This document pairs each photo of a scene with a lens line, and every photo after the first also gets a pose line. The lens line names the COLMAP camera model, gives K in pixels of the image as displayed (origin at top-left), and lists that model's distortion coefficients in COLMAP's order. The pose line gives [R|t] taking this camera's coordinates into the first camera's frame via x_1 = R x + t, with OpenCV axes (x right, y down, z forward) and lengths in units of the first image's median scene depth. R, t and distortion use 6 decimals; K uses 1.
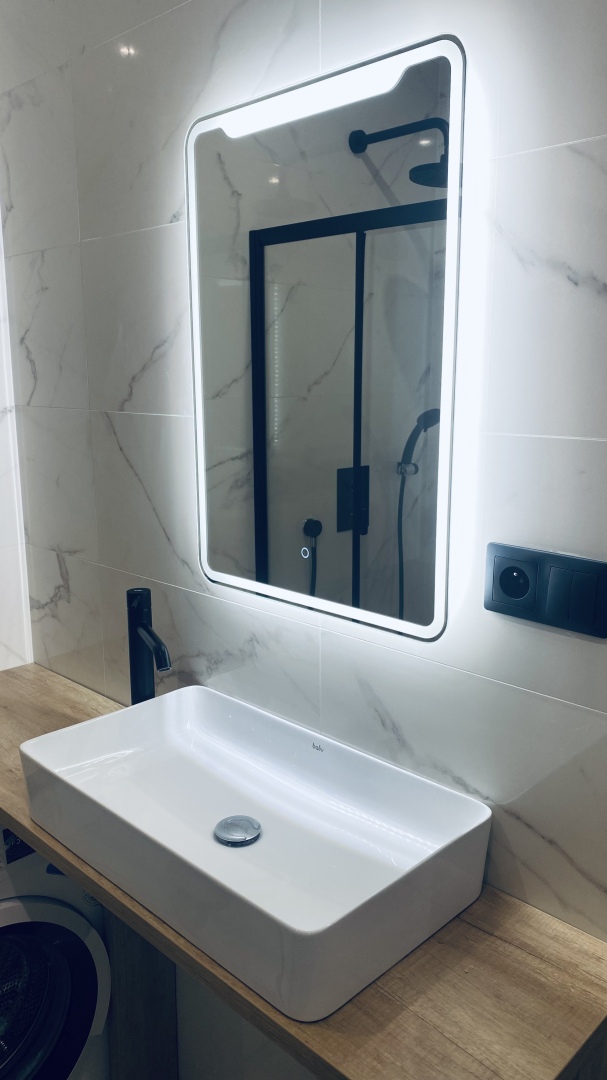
lens RADIAL K [[828.6, 0, 309.6], [0, 828.6, 534.4], [0, 0, 1]] dist [0.058117, -0.079434]
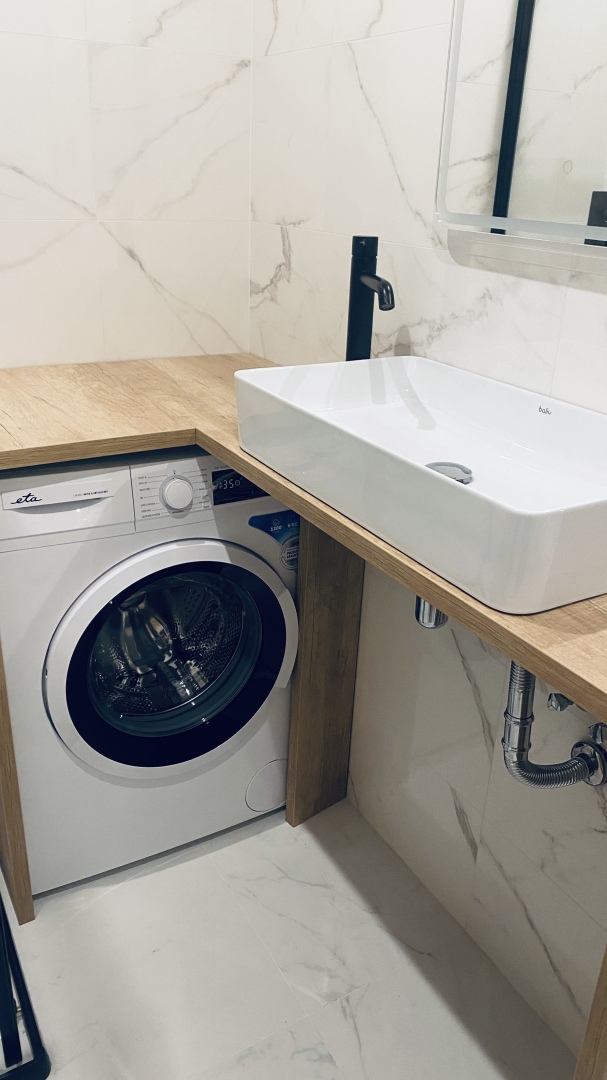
lens RADIAL K [[820.5, 0, 303.5], [0, 820.5, 540.0], [0, 0, 1]] dist [0.050658, -0.113361]
pose [[0.963296, 0.144825, -0.226023, -0.017512], [-0.092516, 0.969510, 0.226916, 0.189902], [0.251994, -0.197676, 0.947324, 0.053300]]
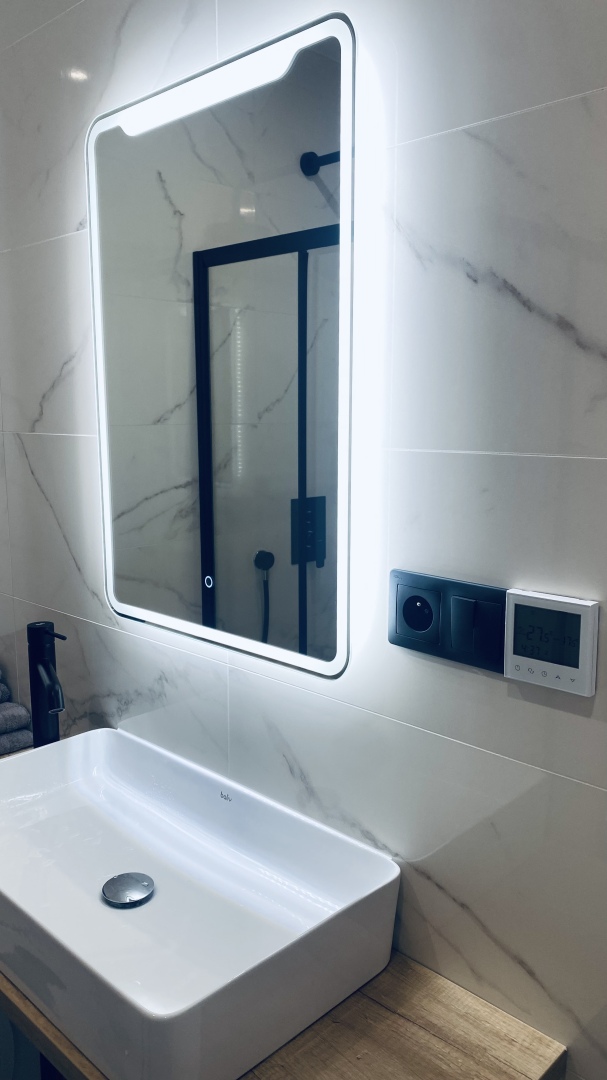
lens RADIAL K [[832.6, 0, 308.6], [0, 832.6, 542.6], [0, 0, 1]] dist [0.039826, -0.051218]
pose [[0.999974, 0.001710, 0.006976, 0.083744], [-0.001462, 0.999370, -0.035455, 0.009411], [-0.007032, 0.035444, 0.999347, 0.067480]]
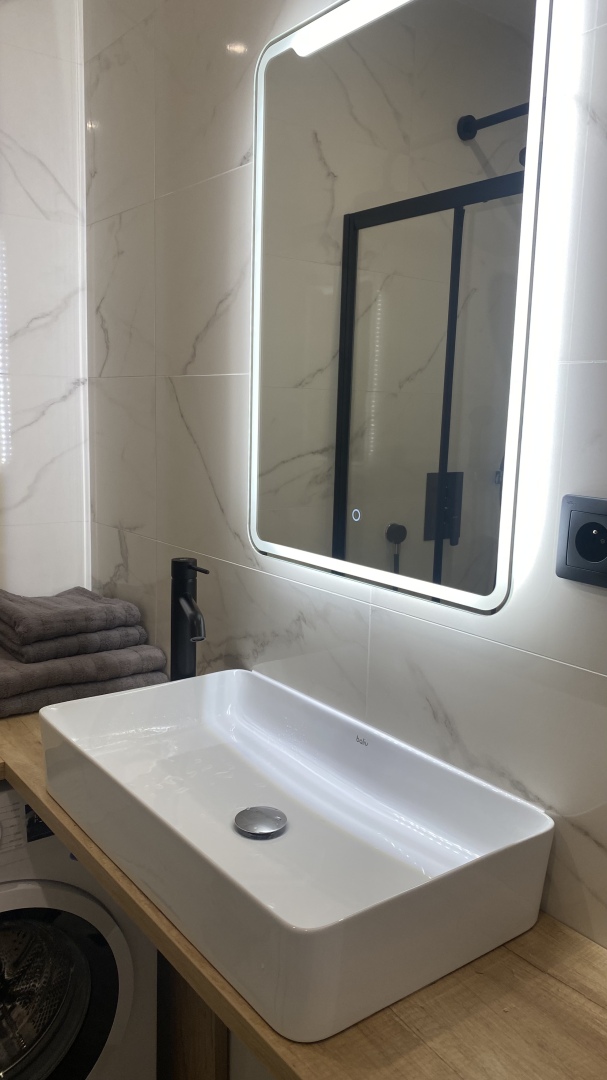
lens RADIAL K [[828.8, 0, 303.5], [0, 828.8, 540.0], [0, 0, 1]] dist [0.062119, -0.075782]
pose [[0.988749, 0.054312, -0.139373, 0.053930], [-0.060361, 0.997393, -0.039547, 0.073800], [0.136862, 0.047515, 0.989450, 0.097623]]
